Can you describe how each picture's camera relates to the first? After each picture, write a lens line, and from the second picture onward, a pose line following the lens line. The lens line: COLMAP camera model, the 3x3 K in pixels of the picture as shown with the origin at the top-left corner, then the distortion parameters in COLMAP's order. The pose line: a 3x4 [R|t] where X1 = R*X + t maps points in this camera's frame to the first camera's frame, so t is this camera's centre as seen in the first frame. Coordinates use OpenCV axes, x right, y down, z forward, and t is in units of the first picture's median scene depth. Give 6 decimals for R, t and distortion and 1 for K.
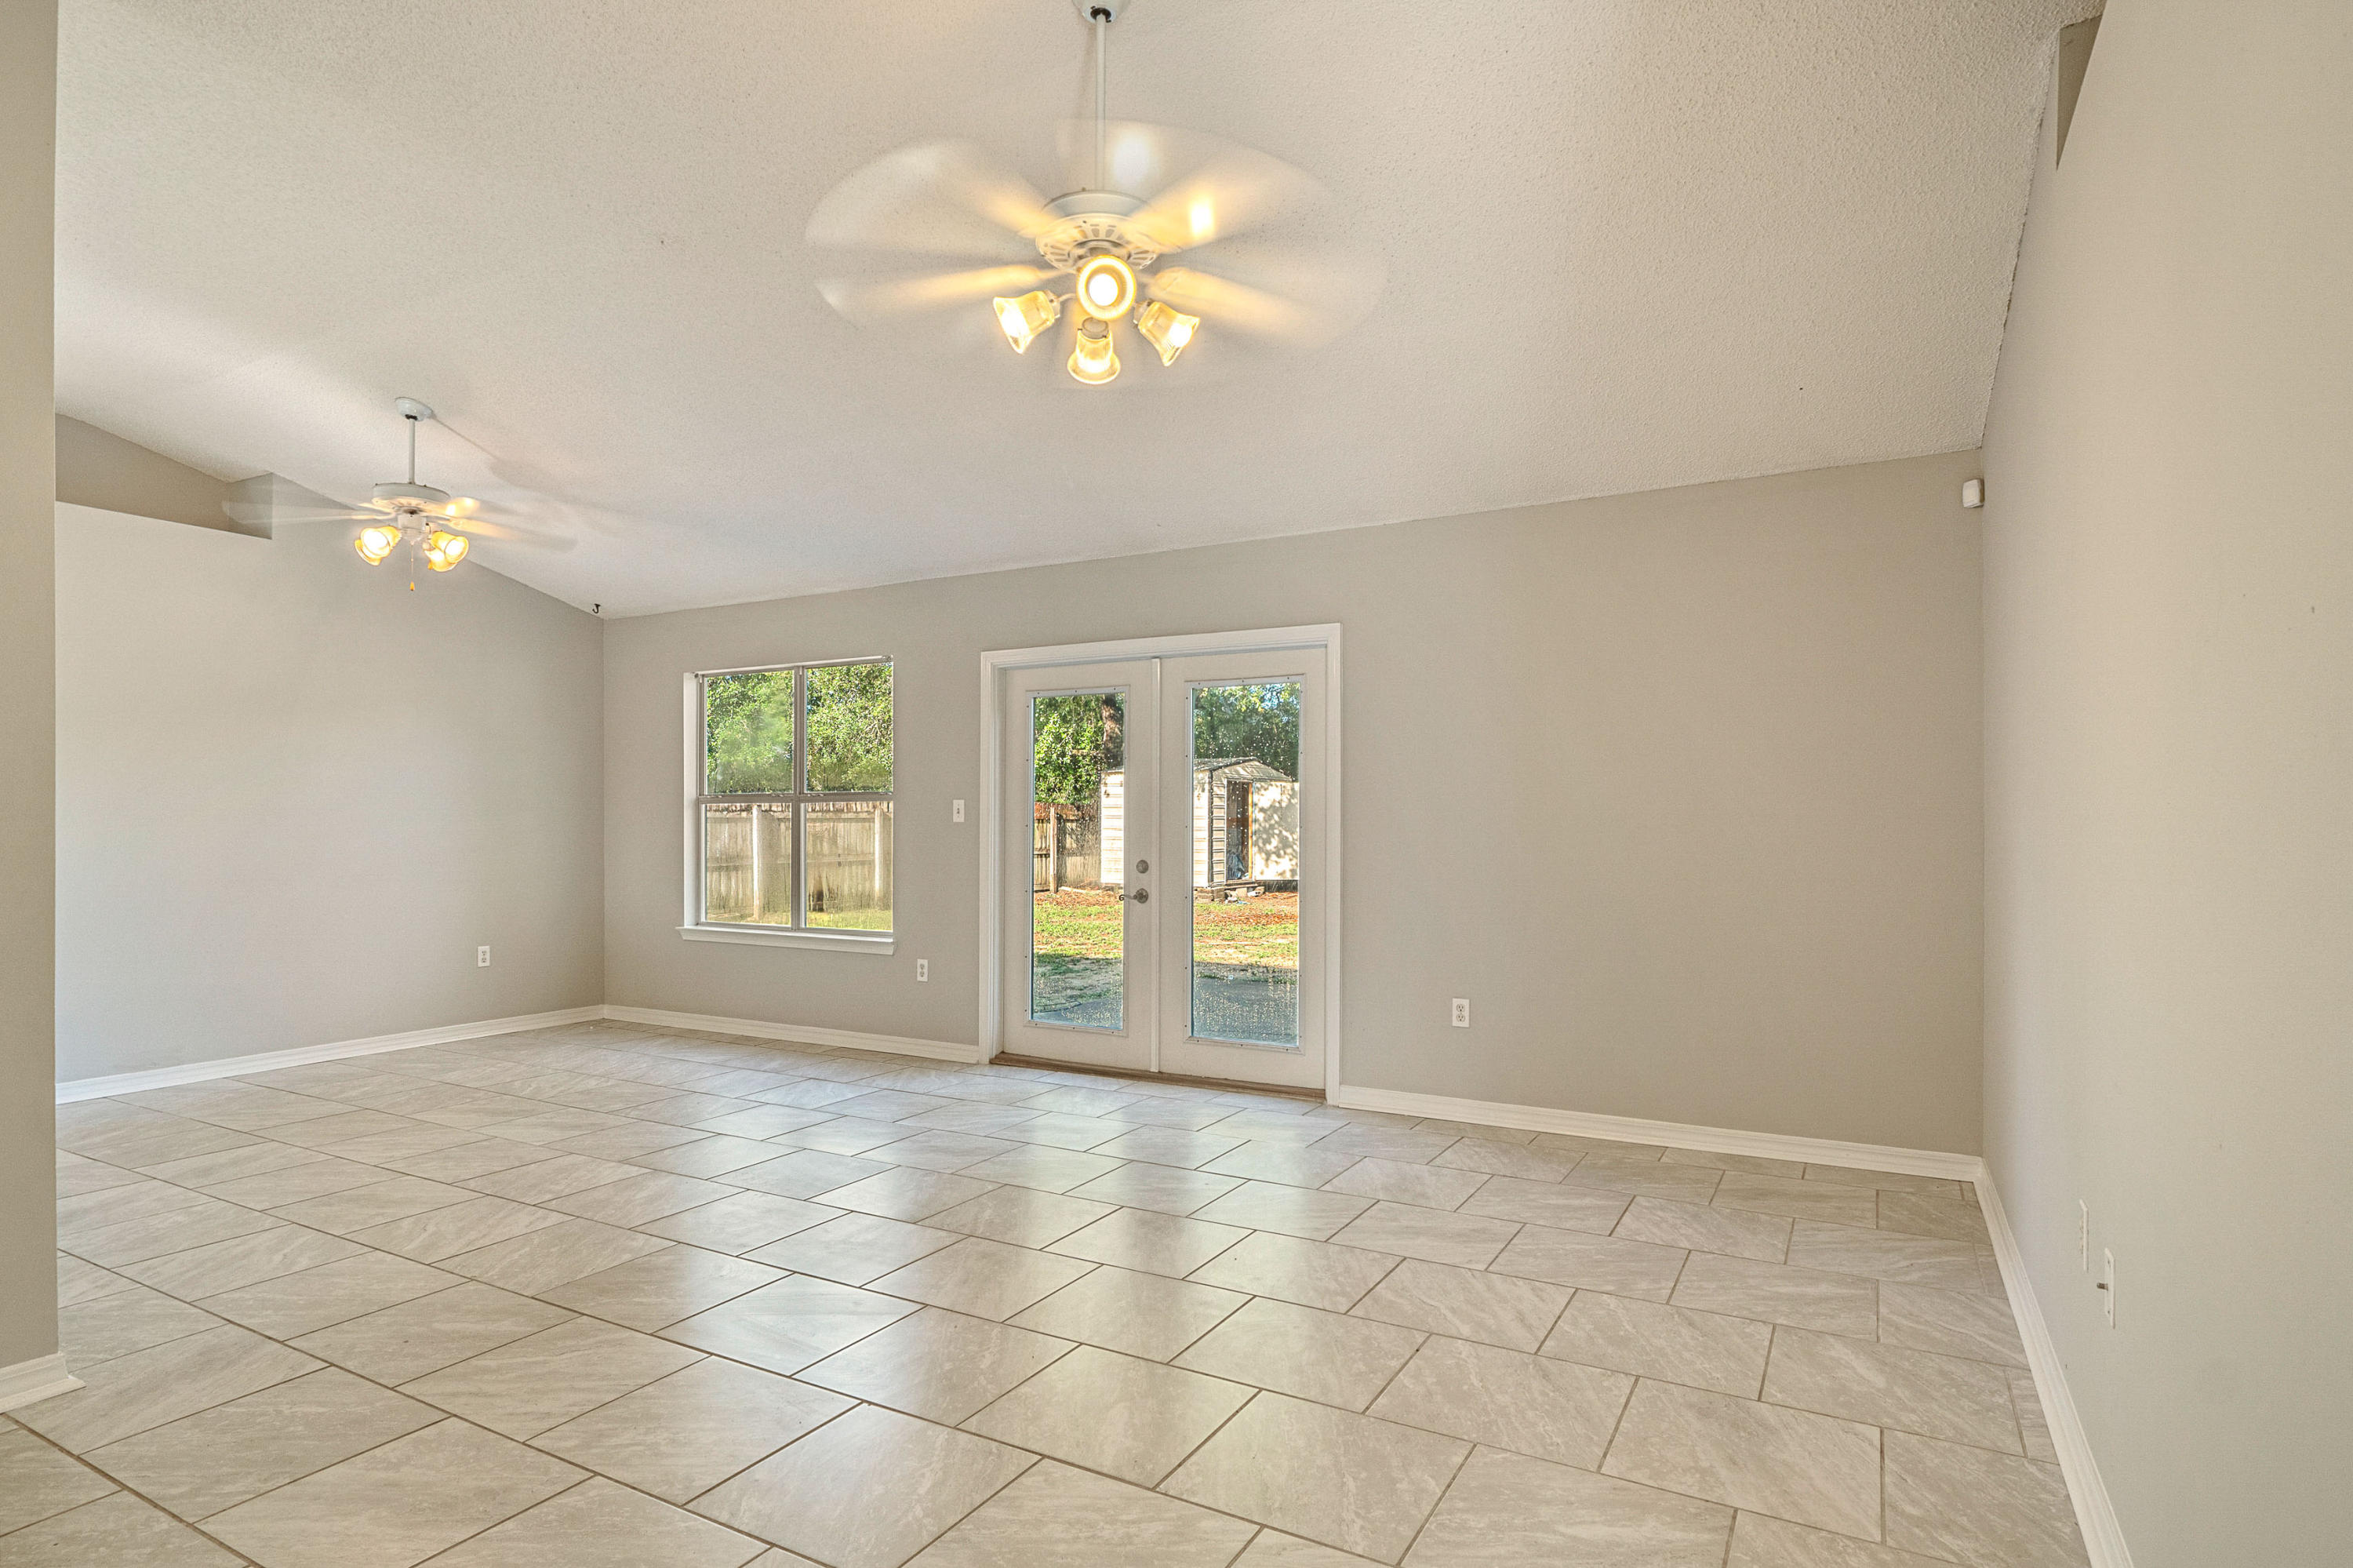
lens RADIAL K [[1233.4, 0, 1167.5], [0, 1233.4, 813.5], [0, 0, 1]] dist [-0.003850, -0.001249]
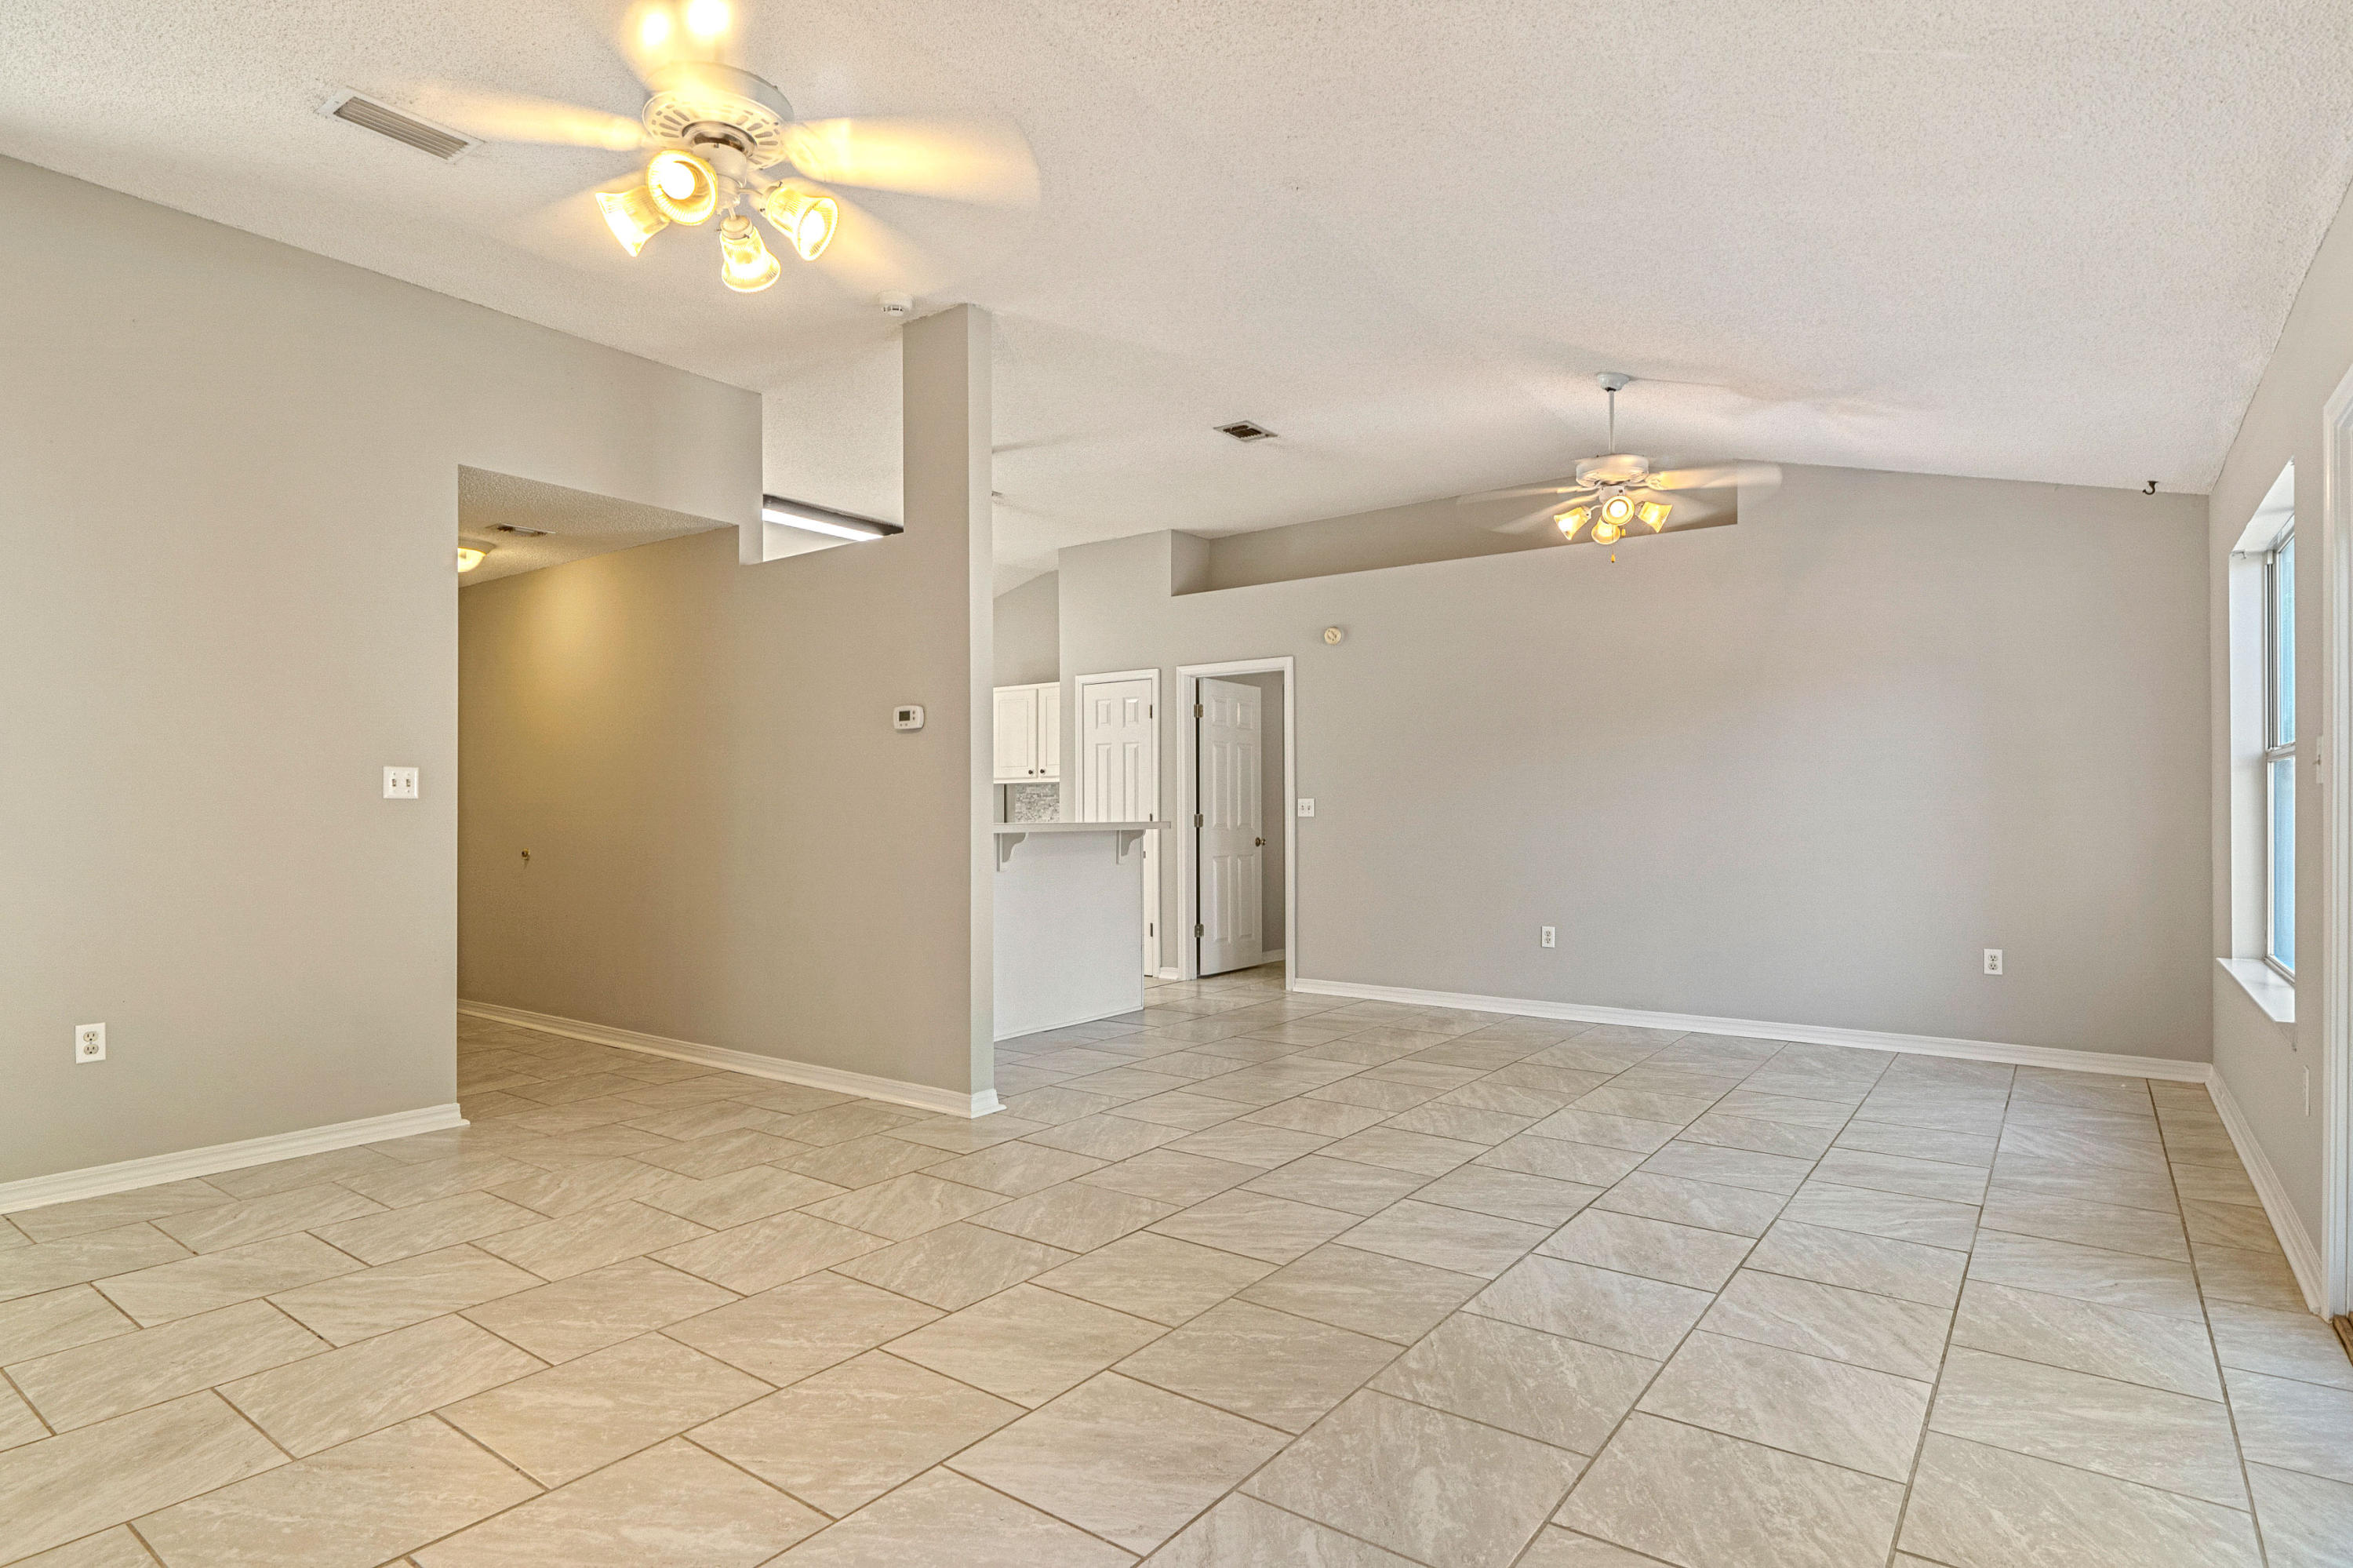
lens RADIAL K [[1228.9, 0, 1168.9], [0, 1228.9, 801.9], [0, 0, 1]] dist [-0.000867, -0.001529]
pose [[-0.120516, -0.004657, -0.992700, 0.366114], [0.008094, 0.999951, -0.005673, 0.013739], [0.992678, -0.008718, -0.120473, 0.672240]]
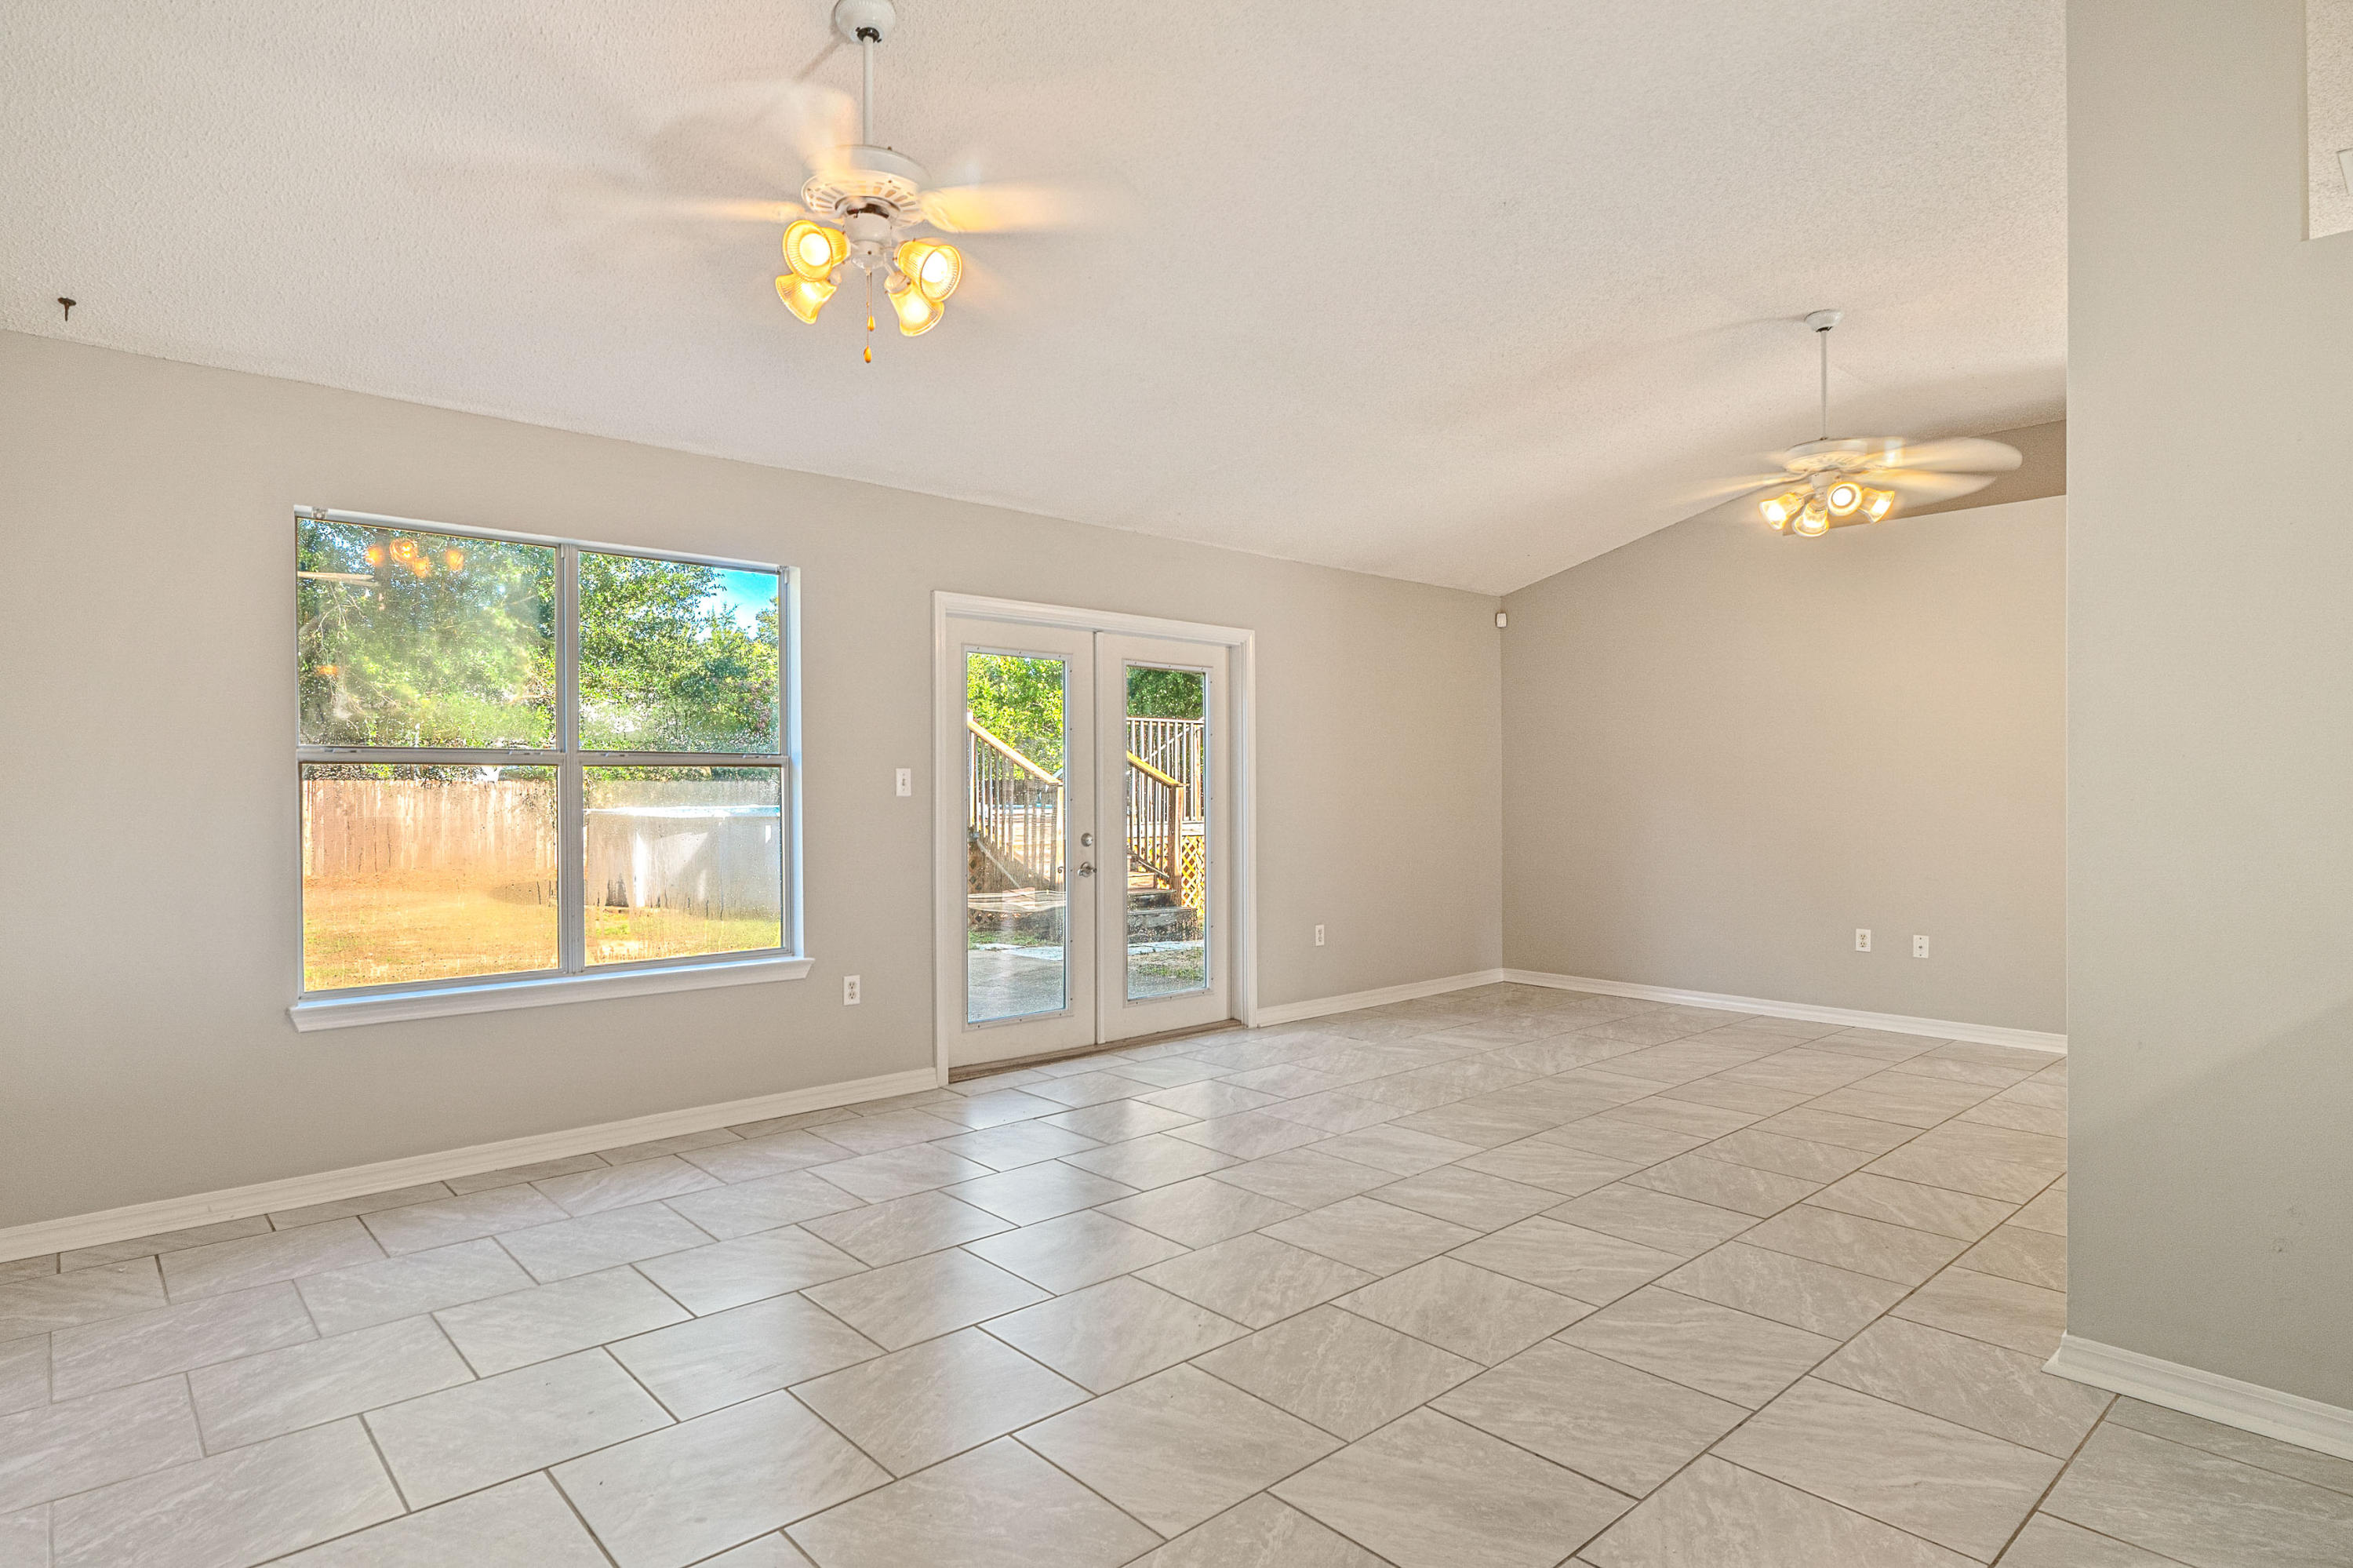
lens RADIAL K [[1250.9, 0, 1159.5], [0, 1250.9, 794.9], [0, 0, 1]] dist [-0.002173, -0.001416]
pose [[0.319091, -0.003980, 0.947716, -0.953874], [-0.003432, 0.999980, 0.005355, 0.001331], [-0.947718, -0.004961, 0.319071, 0.625840]]
